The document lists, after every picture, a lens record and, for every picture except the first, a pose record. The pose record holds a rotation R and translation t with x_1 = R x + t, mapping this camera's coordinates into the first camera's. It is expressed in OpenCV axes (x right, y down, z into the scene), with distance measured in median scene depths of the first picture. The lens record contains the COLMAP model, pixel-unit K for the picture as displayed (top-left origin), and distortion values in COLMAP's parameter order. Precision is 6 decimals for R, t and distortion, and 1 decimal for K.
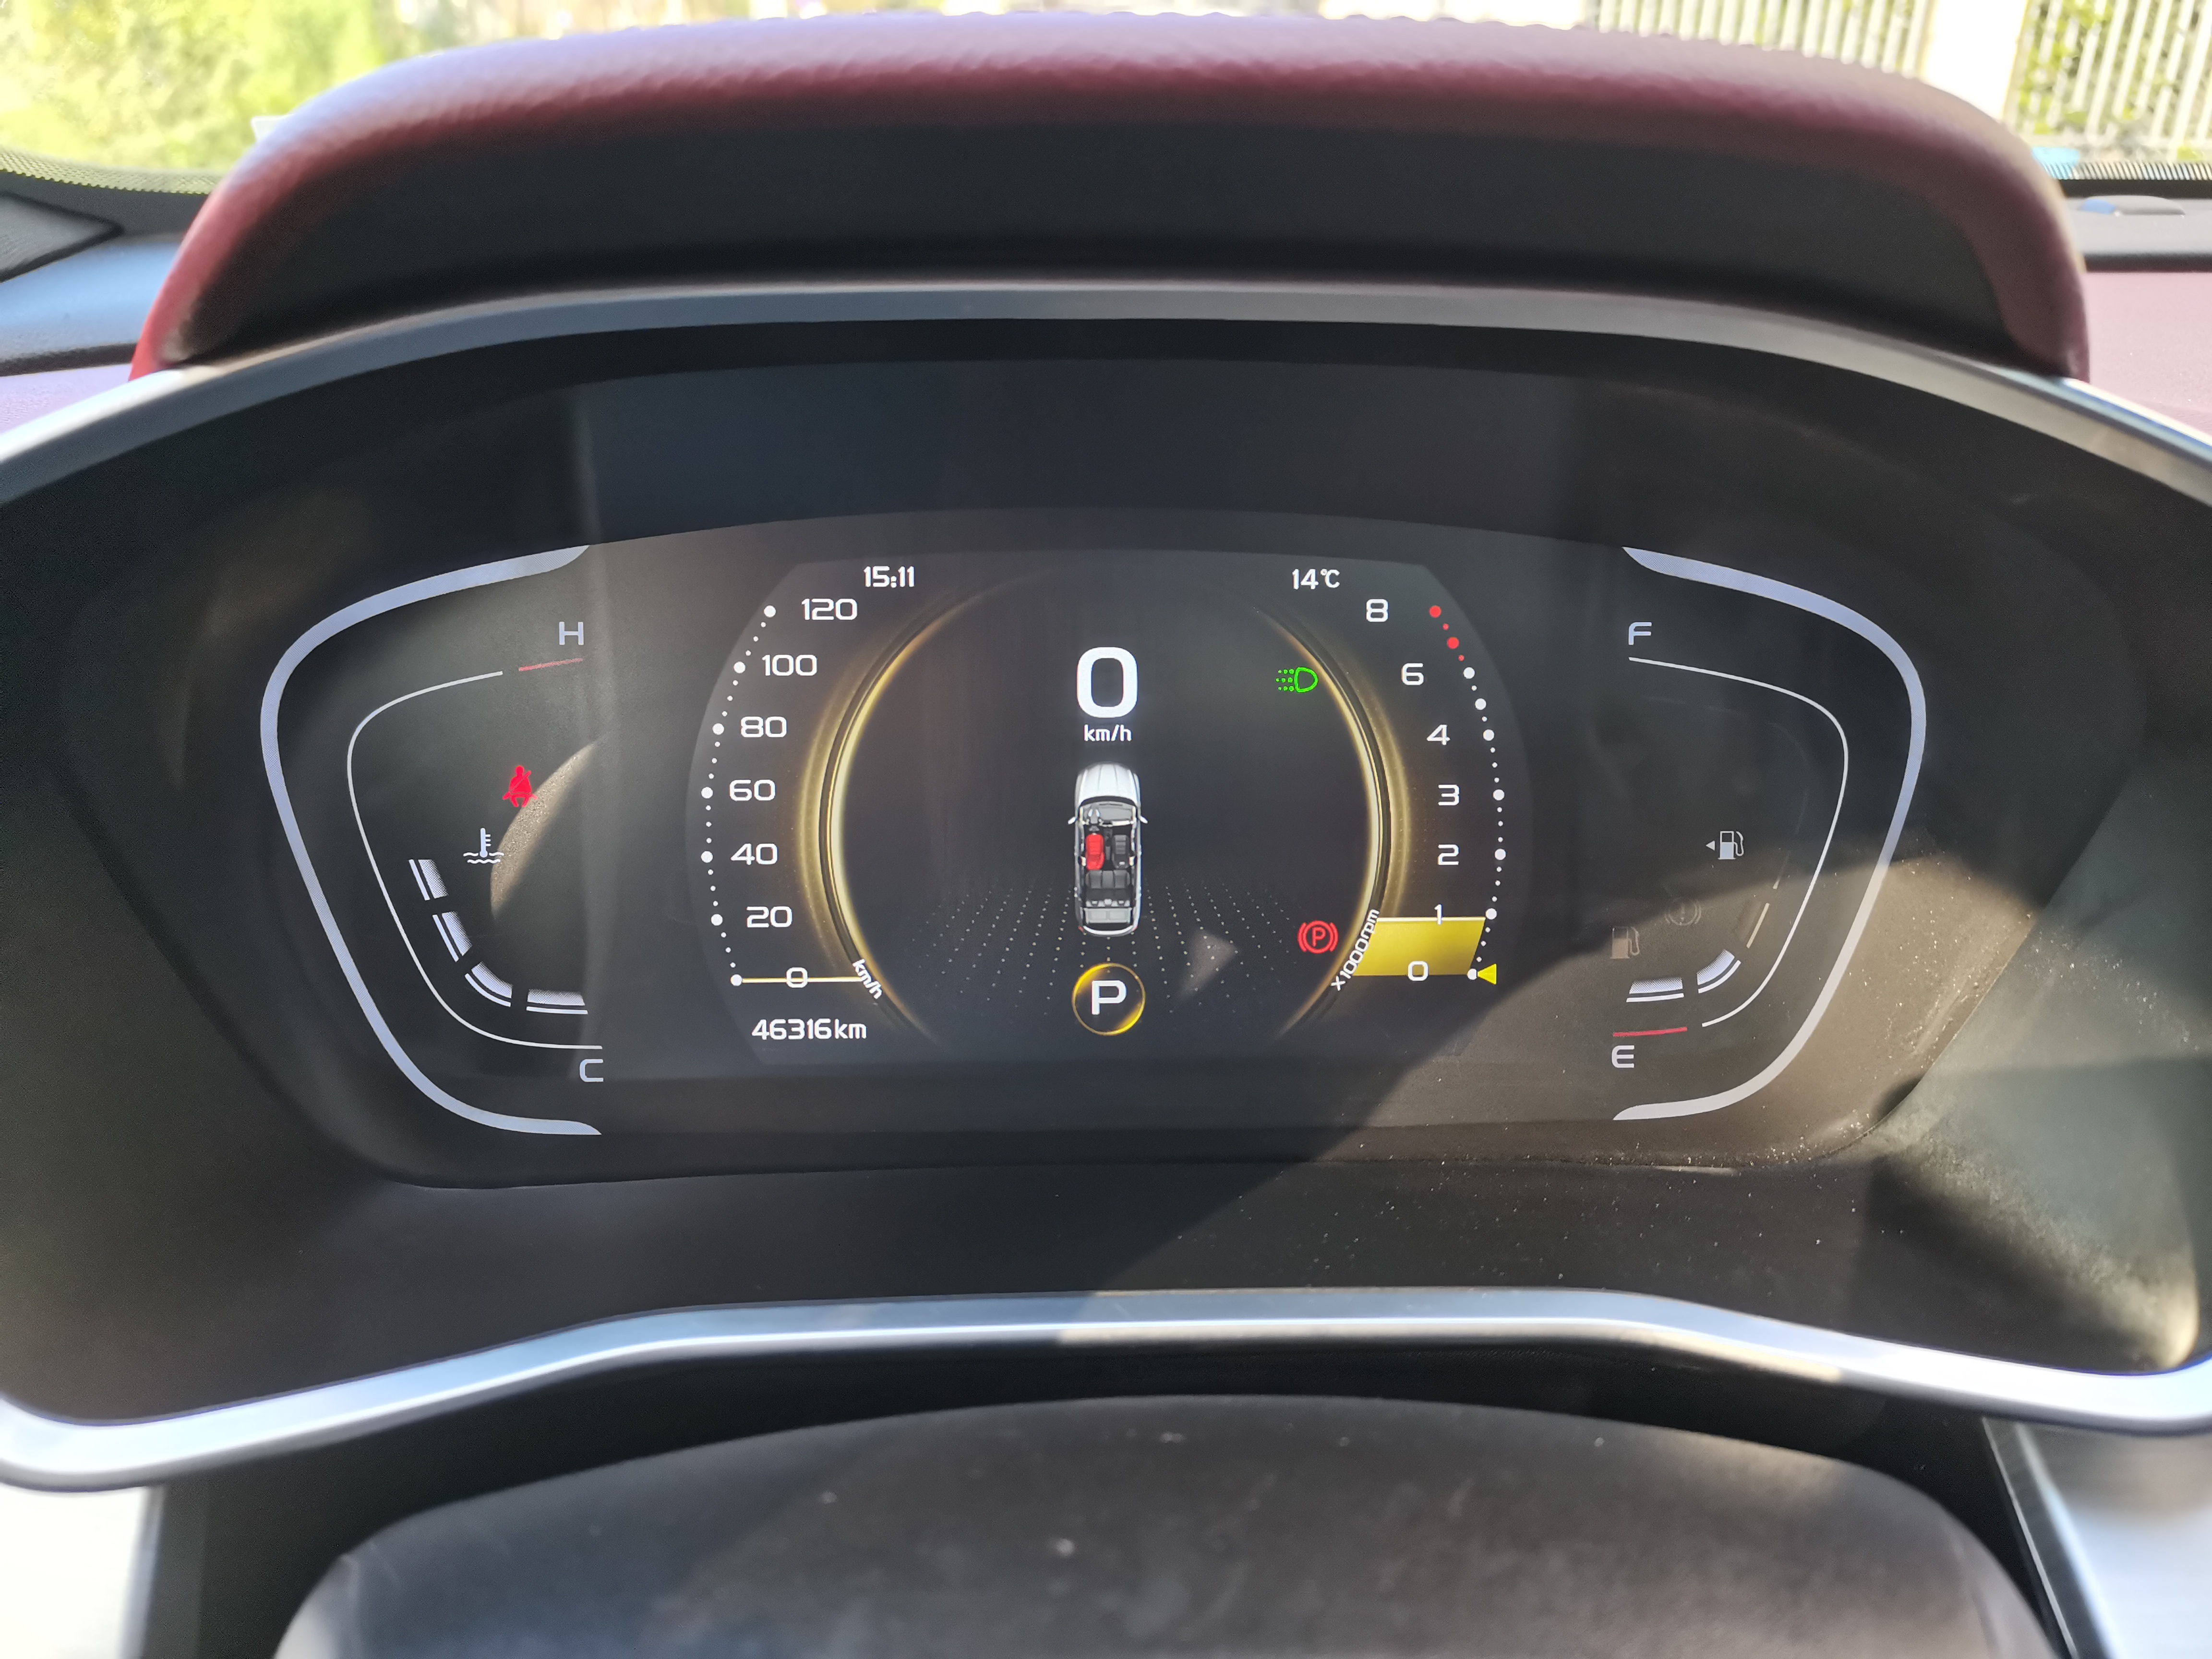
lens RADIAL K [[1713.1, 0, 1107.8], [0, 1713.1, 786.0], [0, 0, 1]] dist [0.000114, -0.002512]
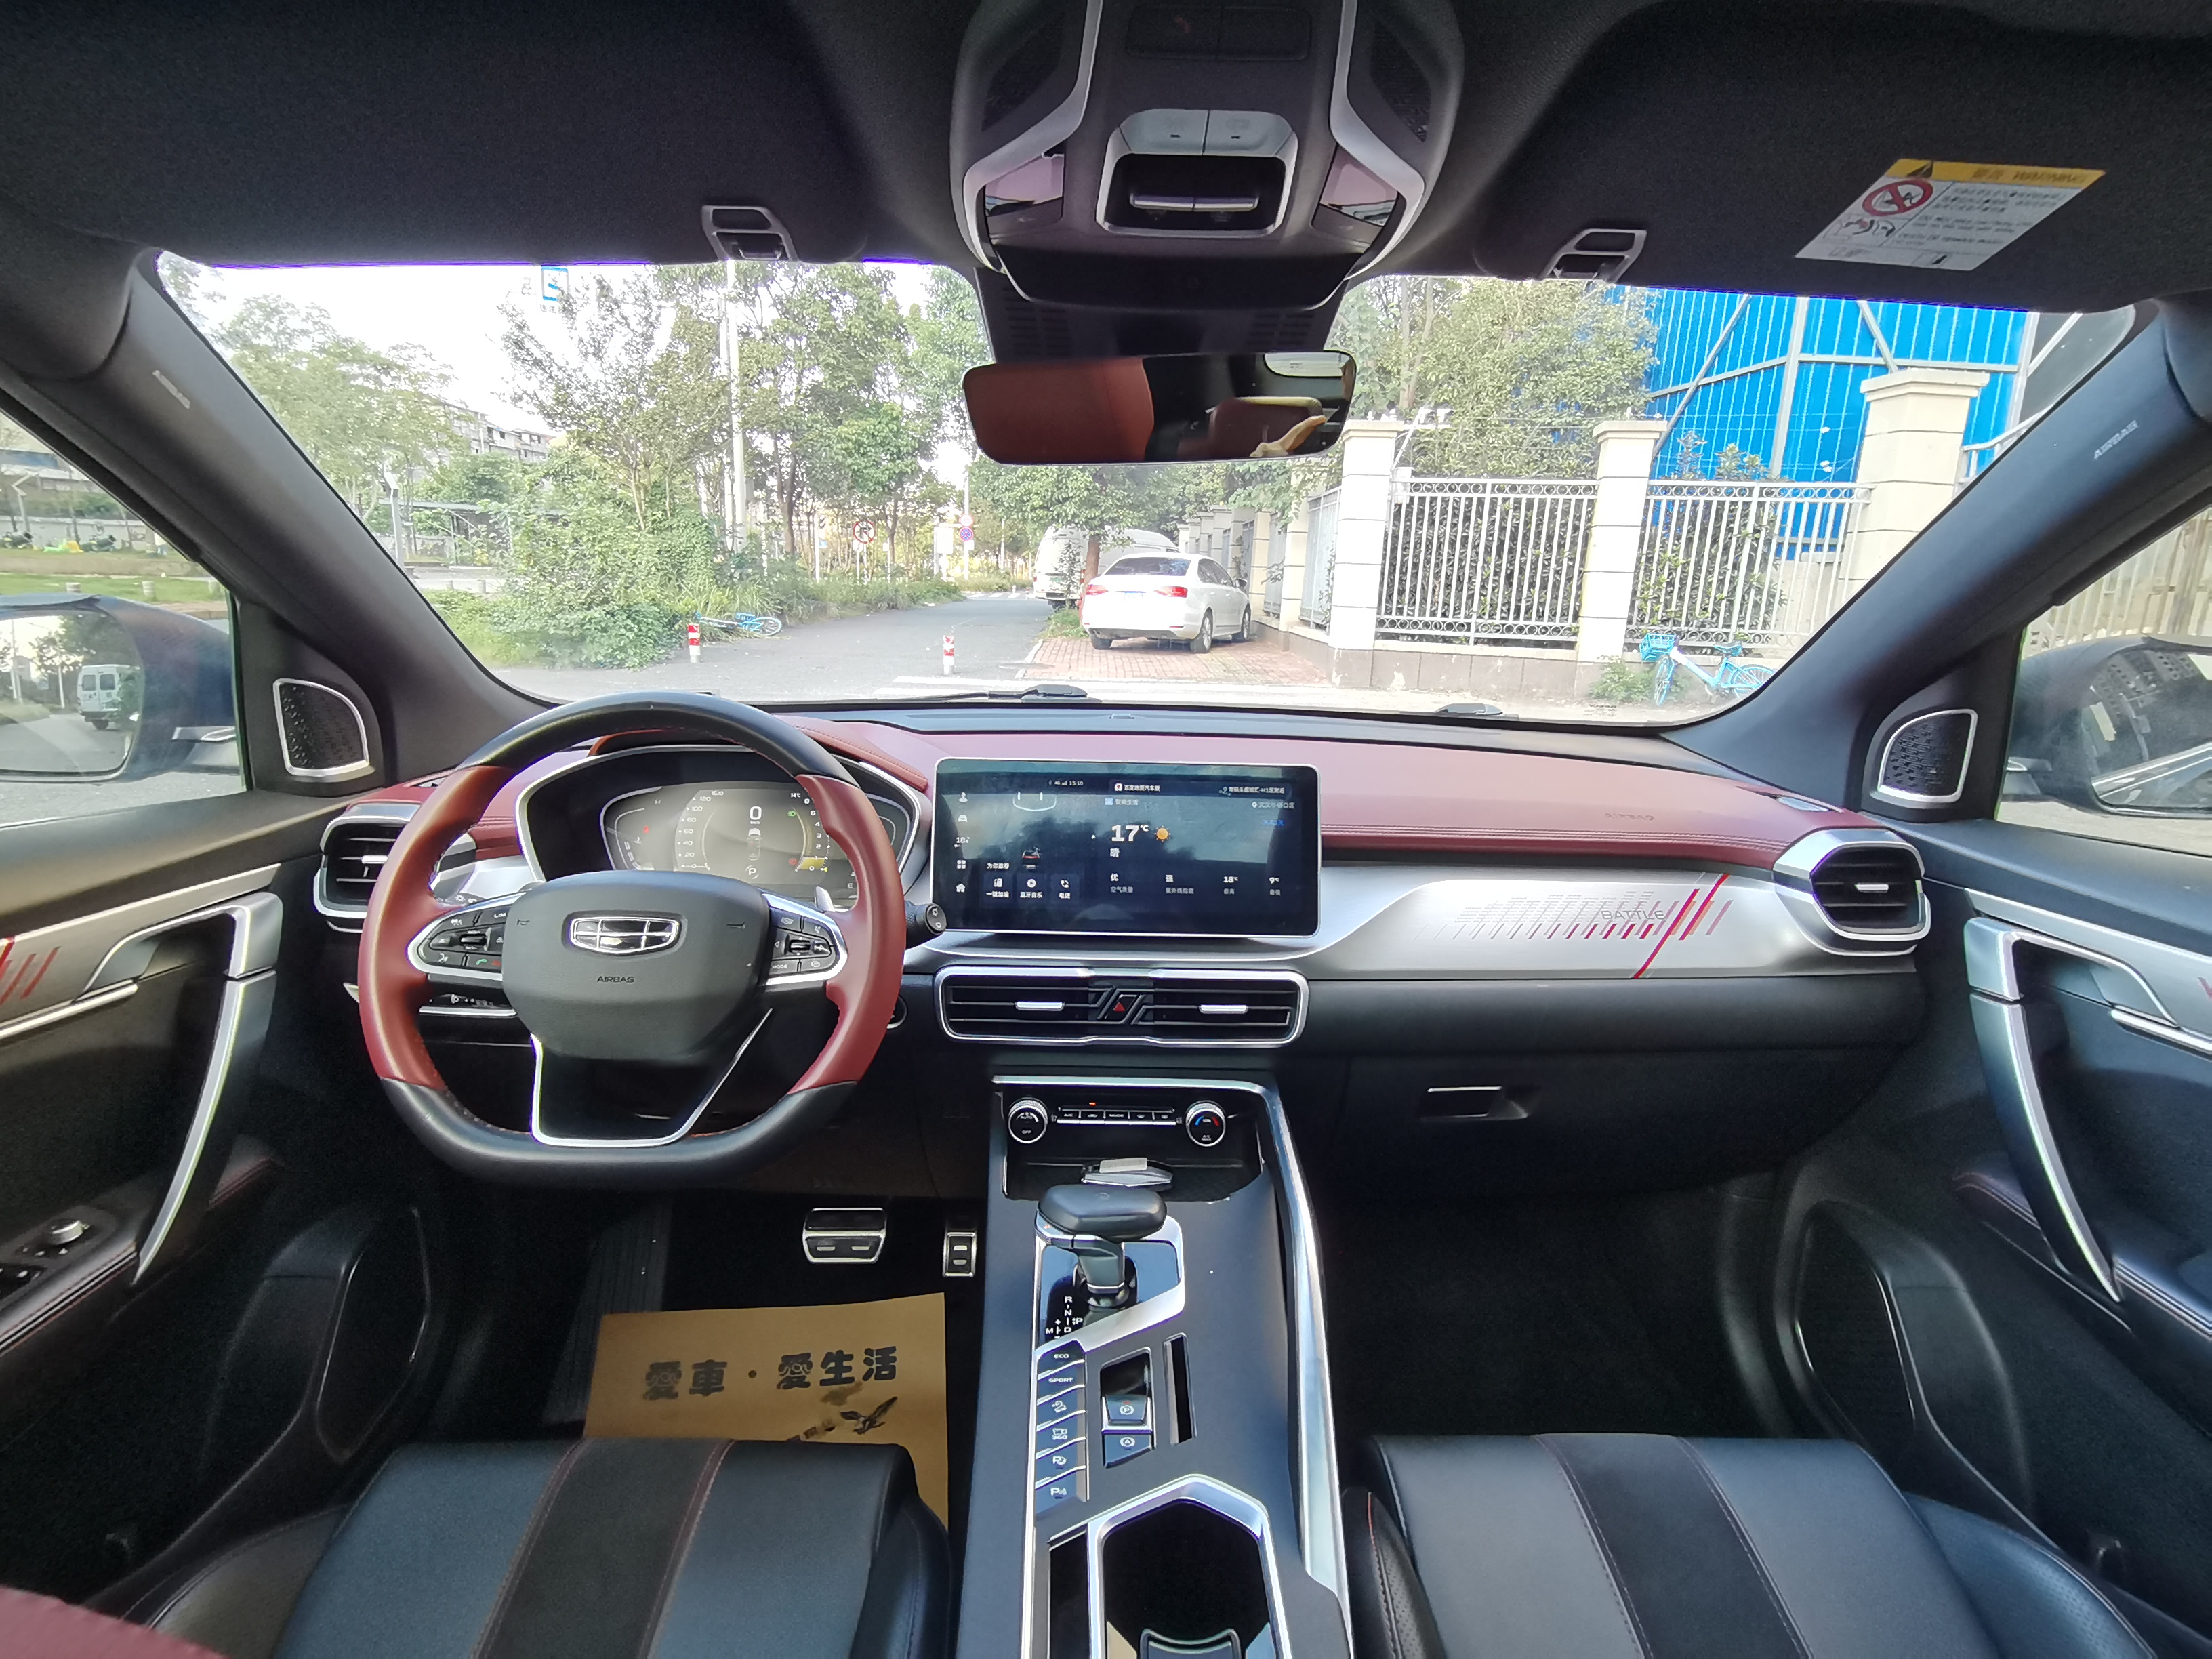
lens RADIAL K [[1111.7, 0, 1113.4], [0, 1111.7, 828.5], [0, 0, 1]] dist [0.014447, -0.001123]
pose [[0.999132, 0.018282, -0.037435, 1.249528], [-0.024255, 0.985844, -0.165901, 0.538062], [0.033872, 0.166665, 0.985432, -2.395989]]
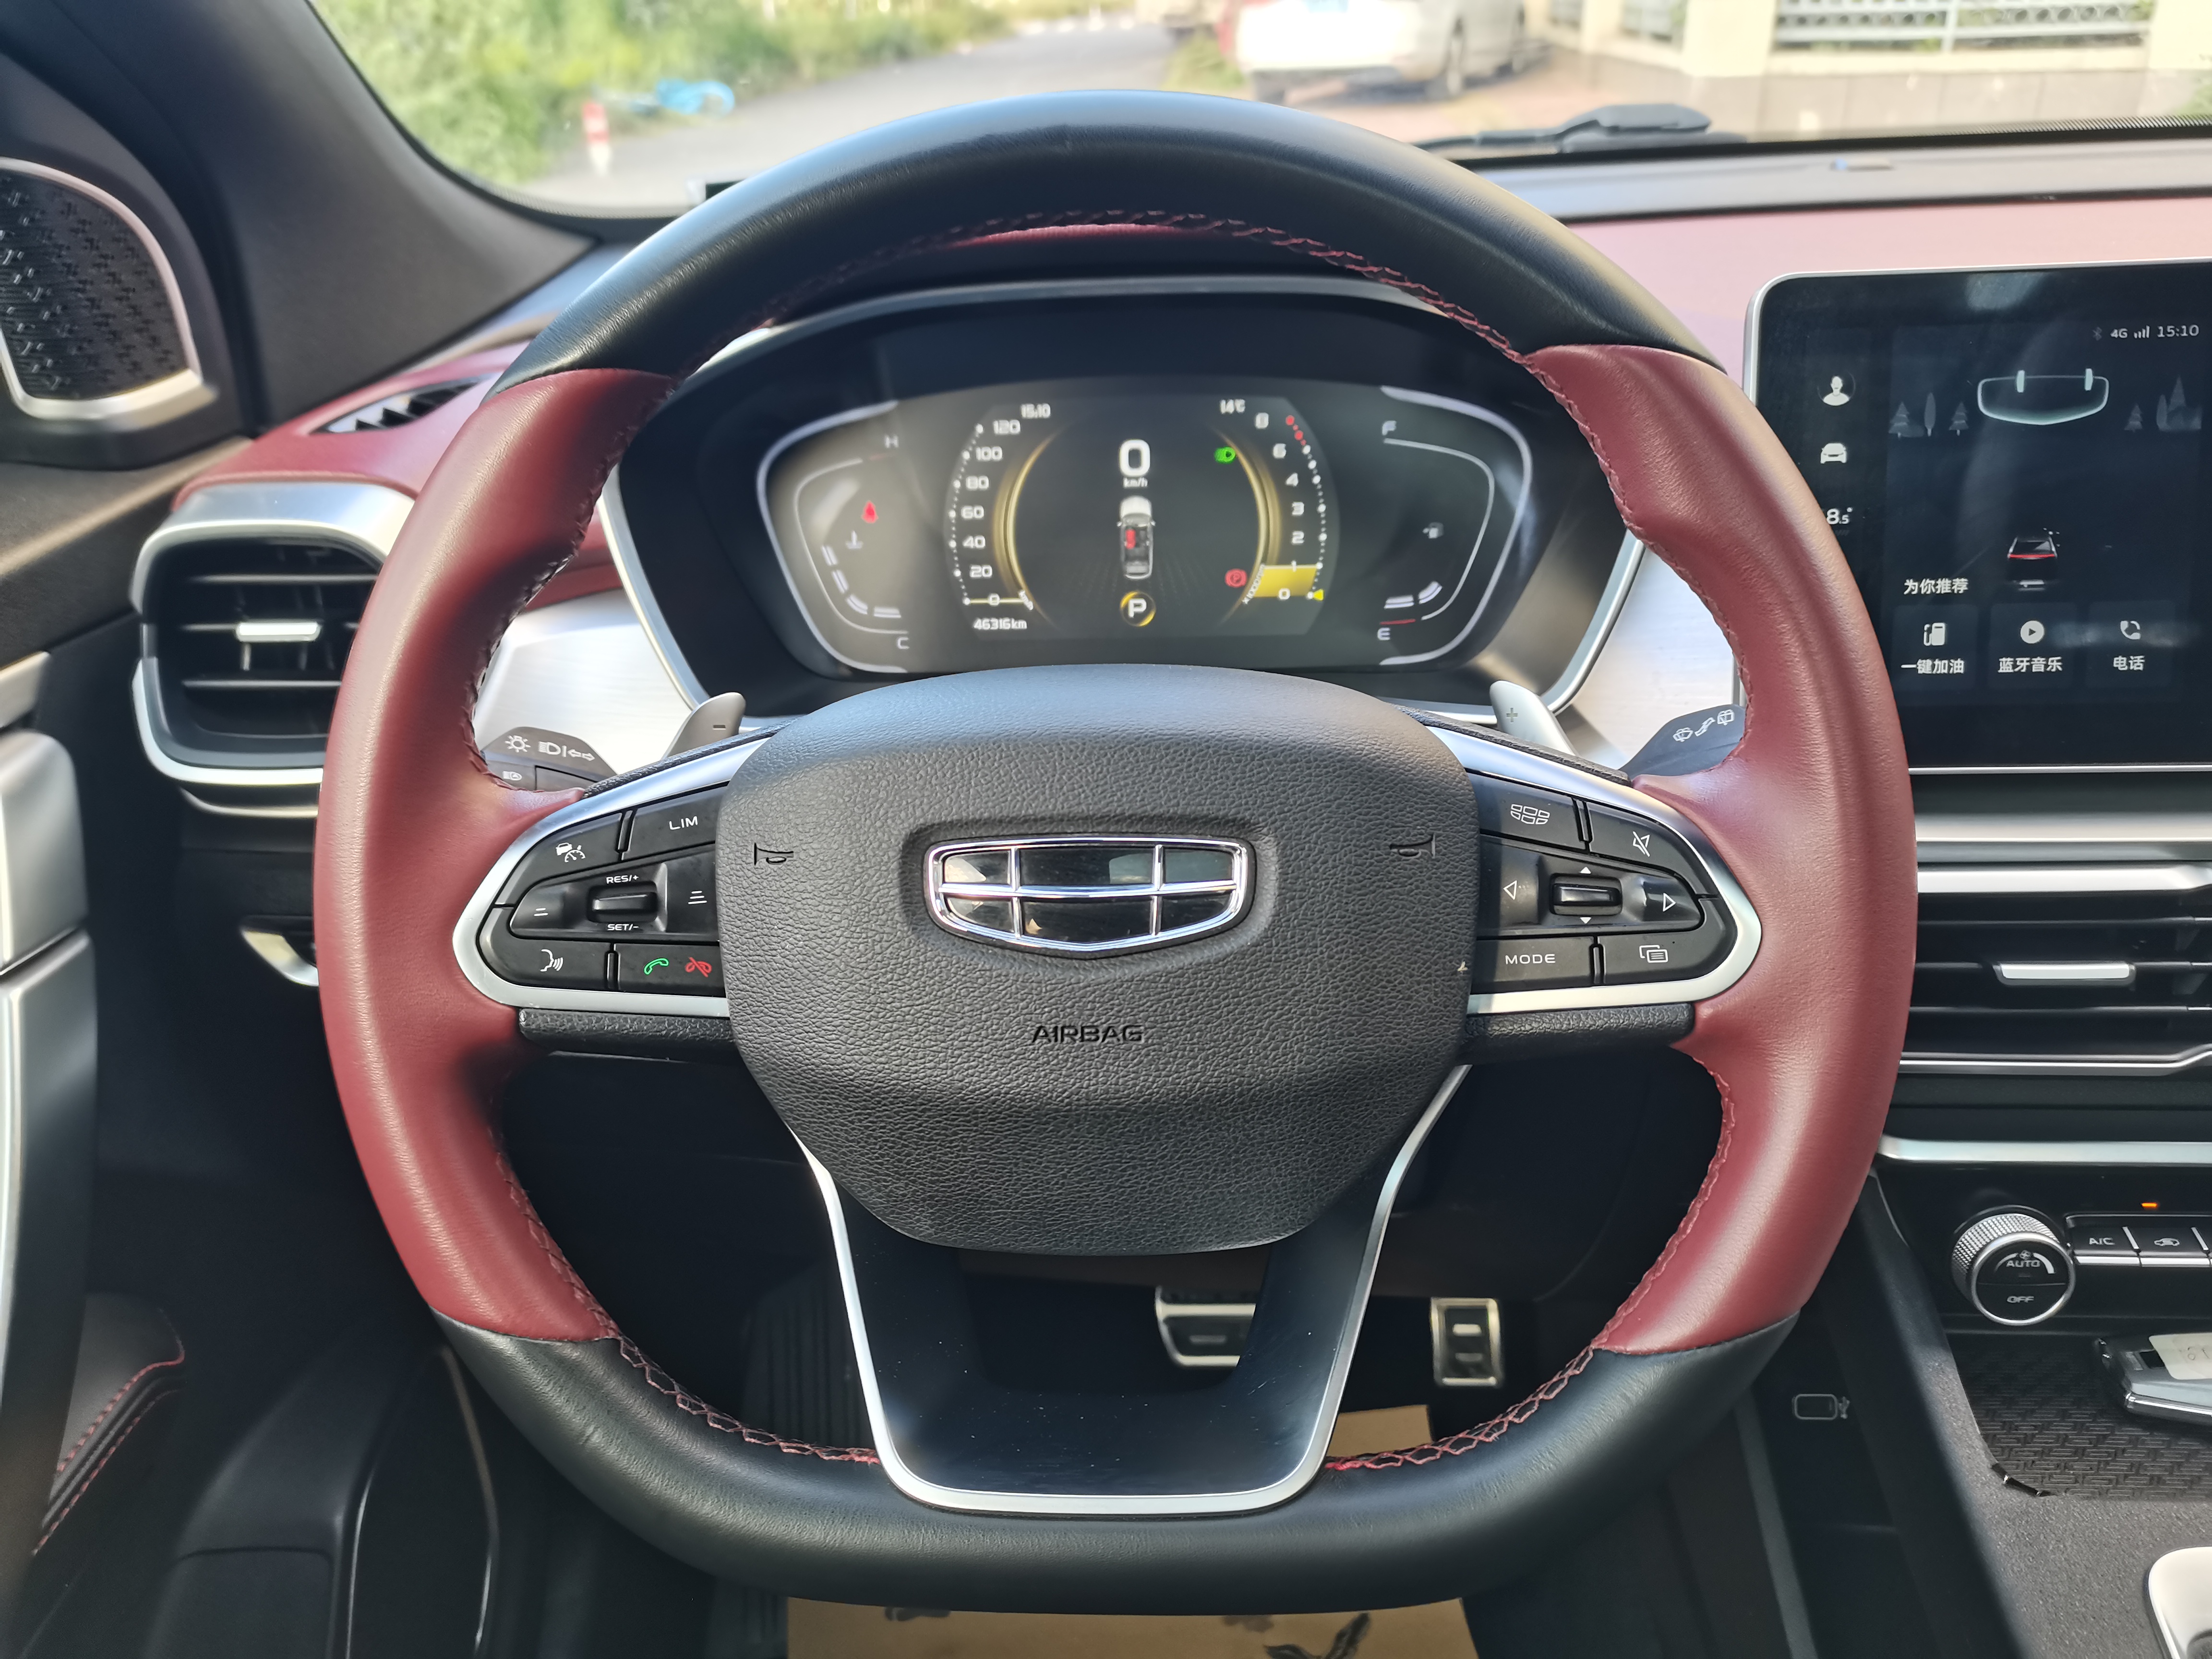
lens RADIAL K [[1712.4, 0, 1097.2], [0, 1712.4, 823.5], [0, 0, 1]] dist [0.014397, -0.004190]
pose [[0.991864, -0.000067, -0.127303, 0.223620], [0.008113, 0.998000, 0.062689, 0.258341], [0.127045, -0.063212, 0.989881, -1.146179]]
